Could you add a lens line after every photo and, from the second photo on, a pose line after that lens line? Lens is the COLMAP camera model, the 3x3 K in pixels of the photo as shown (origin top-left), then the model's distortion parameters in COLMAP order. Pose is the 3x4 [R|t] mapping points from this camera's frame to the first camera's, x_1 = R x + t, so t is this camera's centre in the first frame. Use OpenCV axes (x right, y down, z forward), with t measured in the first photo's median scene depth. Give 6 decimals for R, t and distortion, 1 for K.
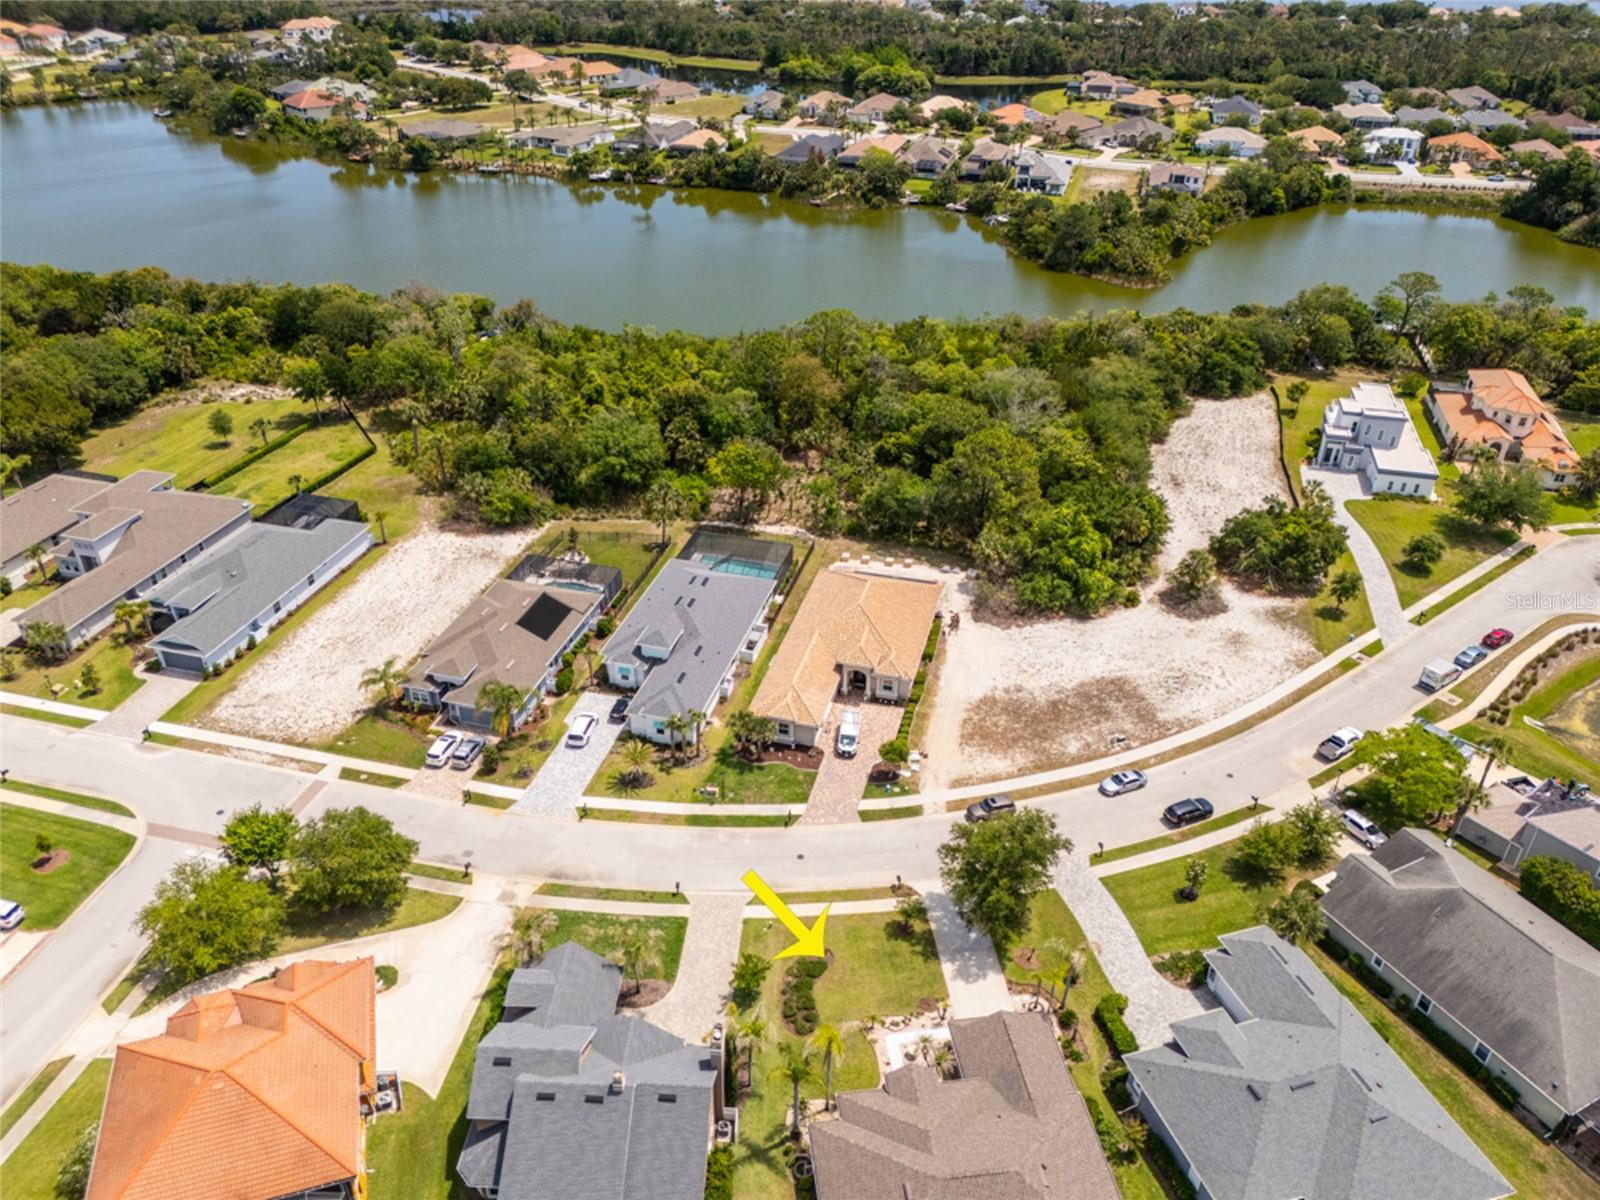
lens RADIAL K [[1176.6, 0, 800.0], [0, 1176.6, 600.0], [0, 0, 1]] dist [0.073422, -0.071265]
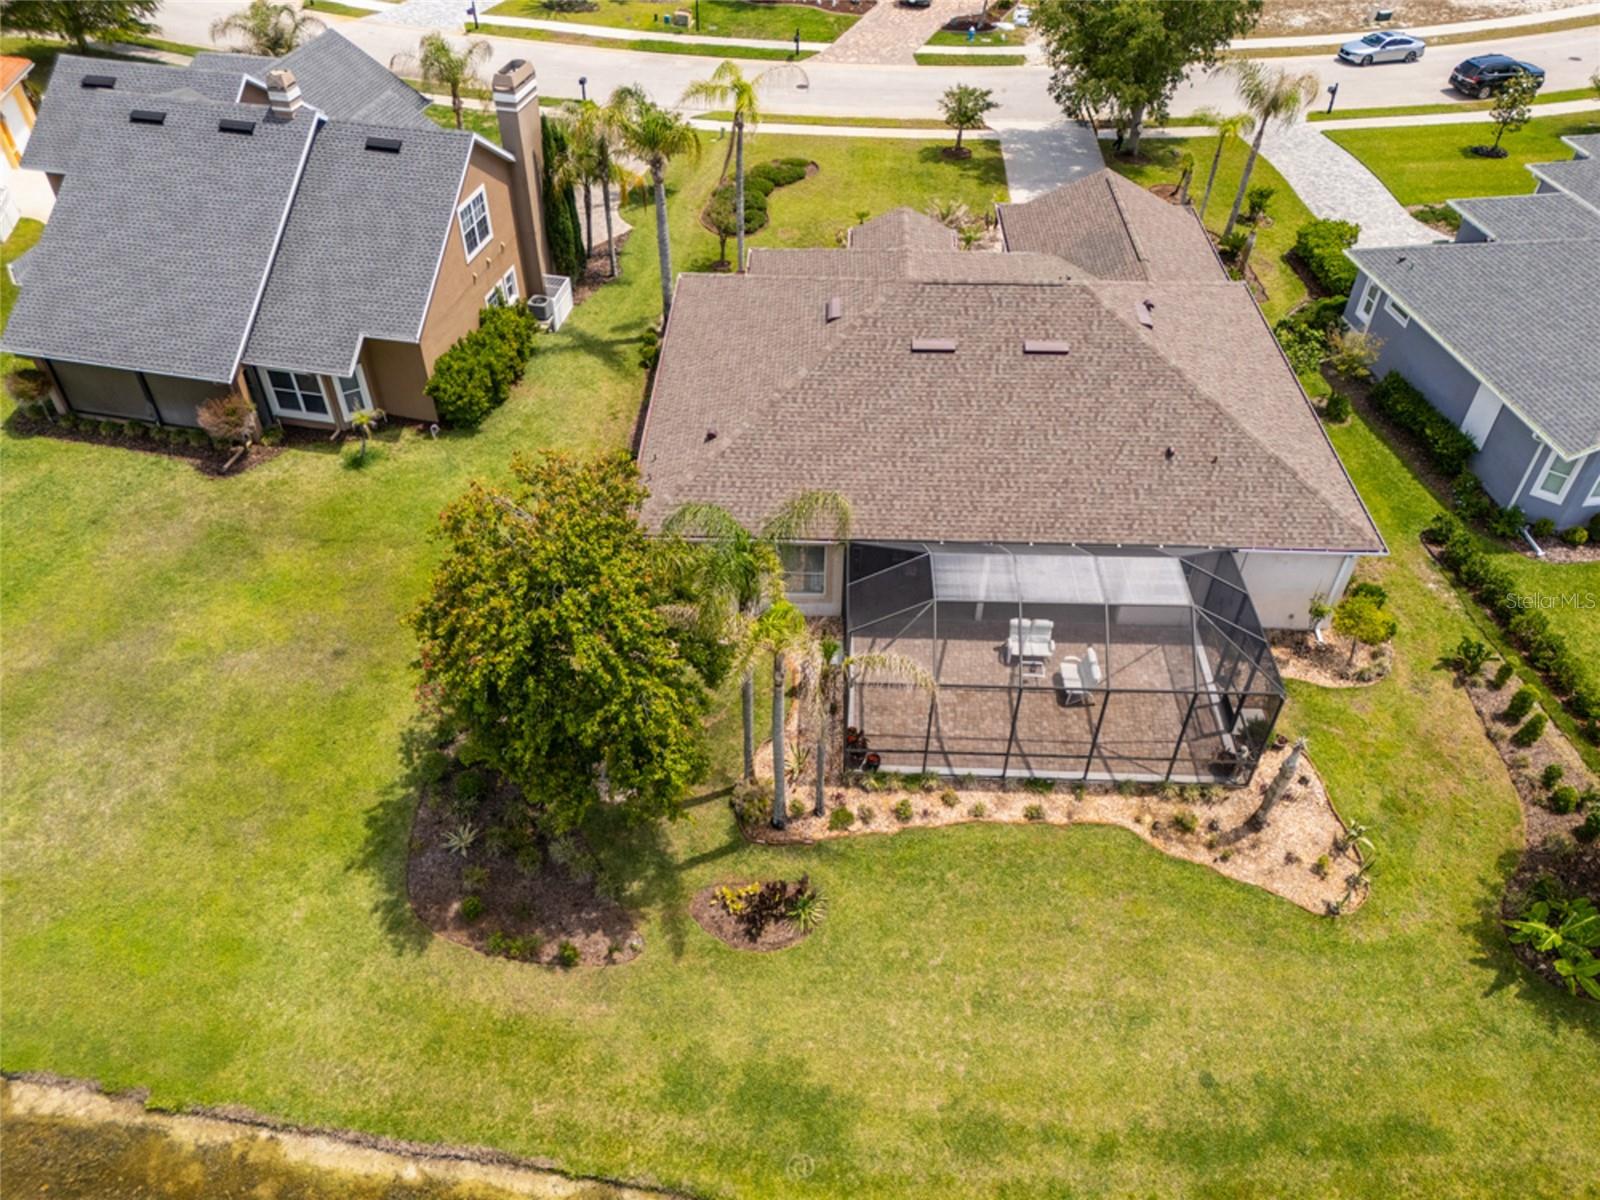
lens RADIAL K [[1170.8, 0, 799.4], [0, 1170.8, 604.3], [0, 0, 1]] dist [0.088498, -0.097729]
pose [[0.986869, 0.106541, -0.121401, 0.073088], [-0.082314, 0.978420, 0.189520, 0.264697], [0.138973, -0.177039, 0.974343, 0.273470]]
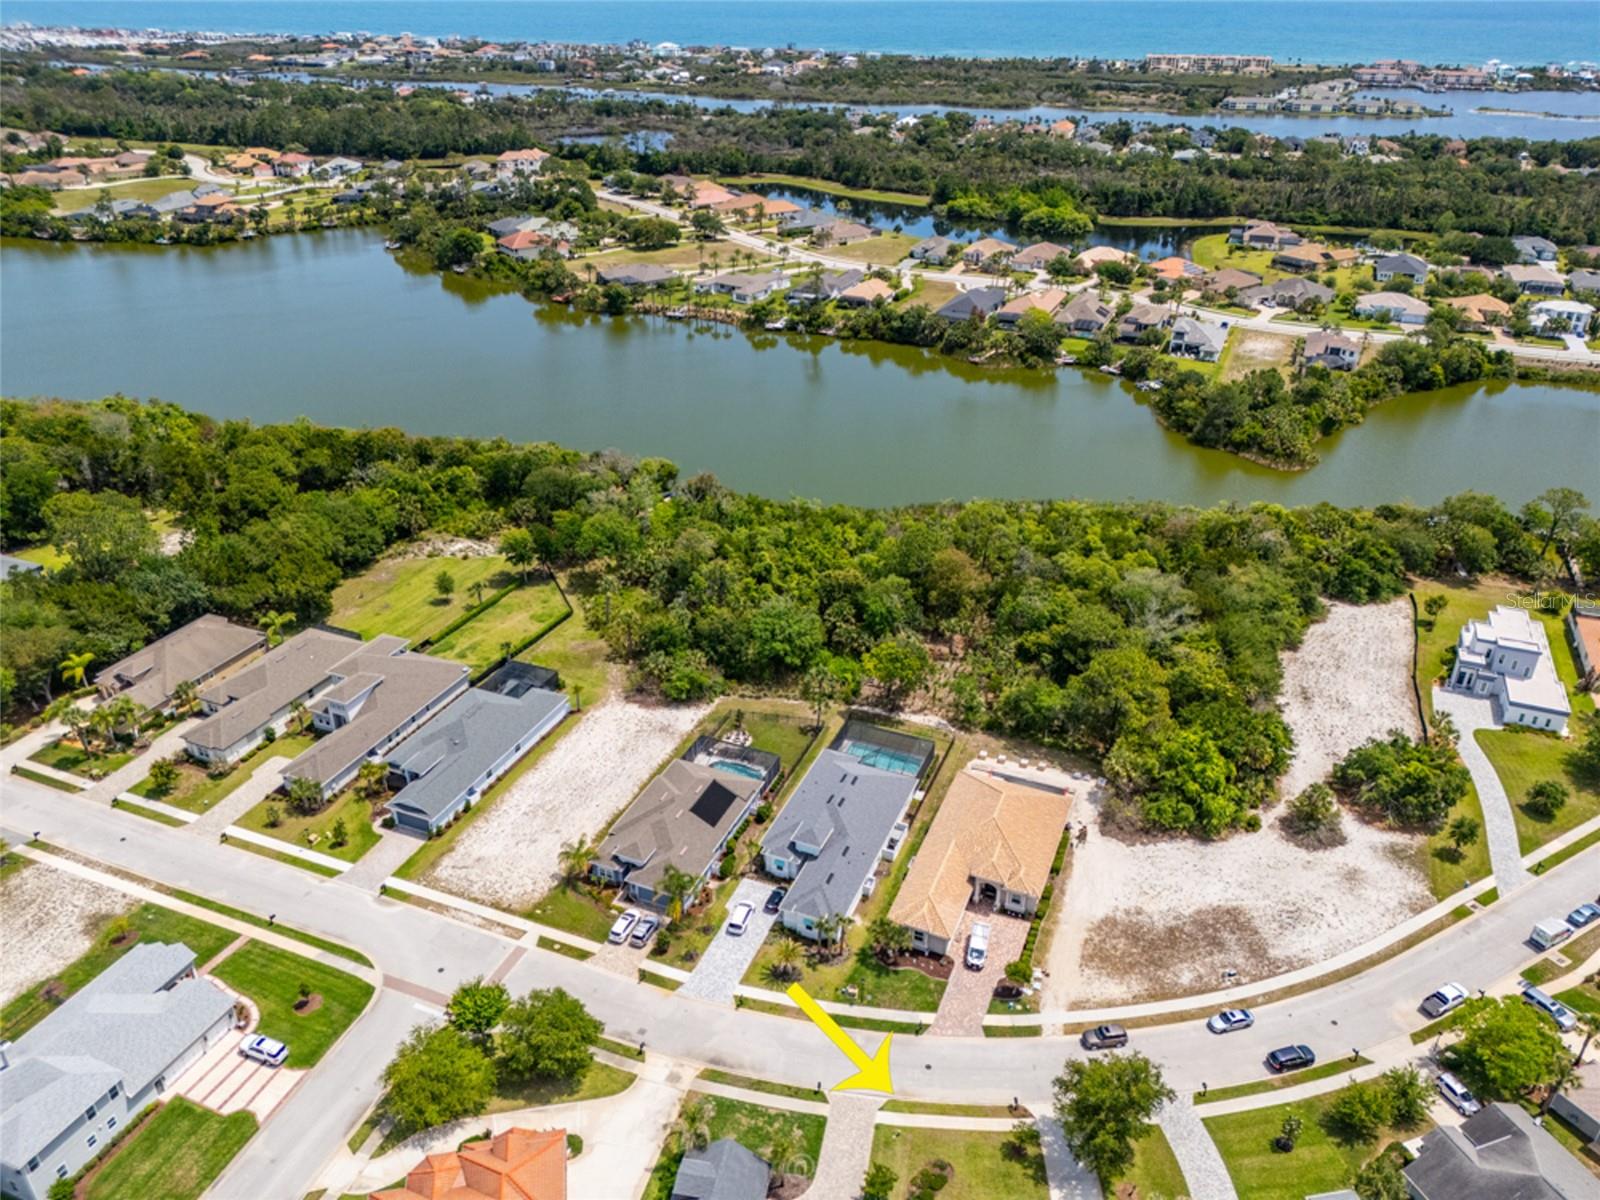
lens RADIAL K [[1176.6, 0, 800.0], [0, 1176.6, 600.0], [0, 0, 1]] dist [0.073422, -0.071265]
pose [[0.991340, 0.060843, -0.116373, -0.011763], [-0.067799, 0.996082, -0.056780, -0.112393], [0.112462, 0.064178, 0.991581, -0.122406]]
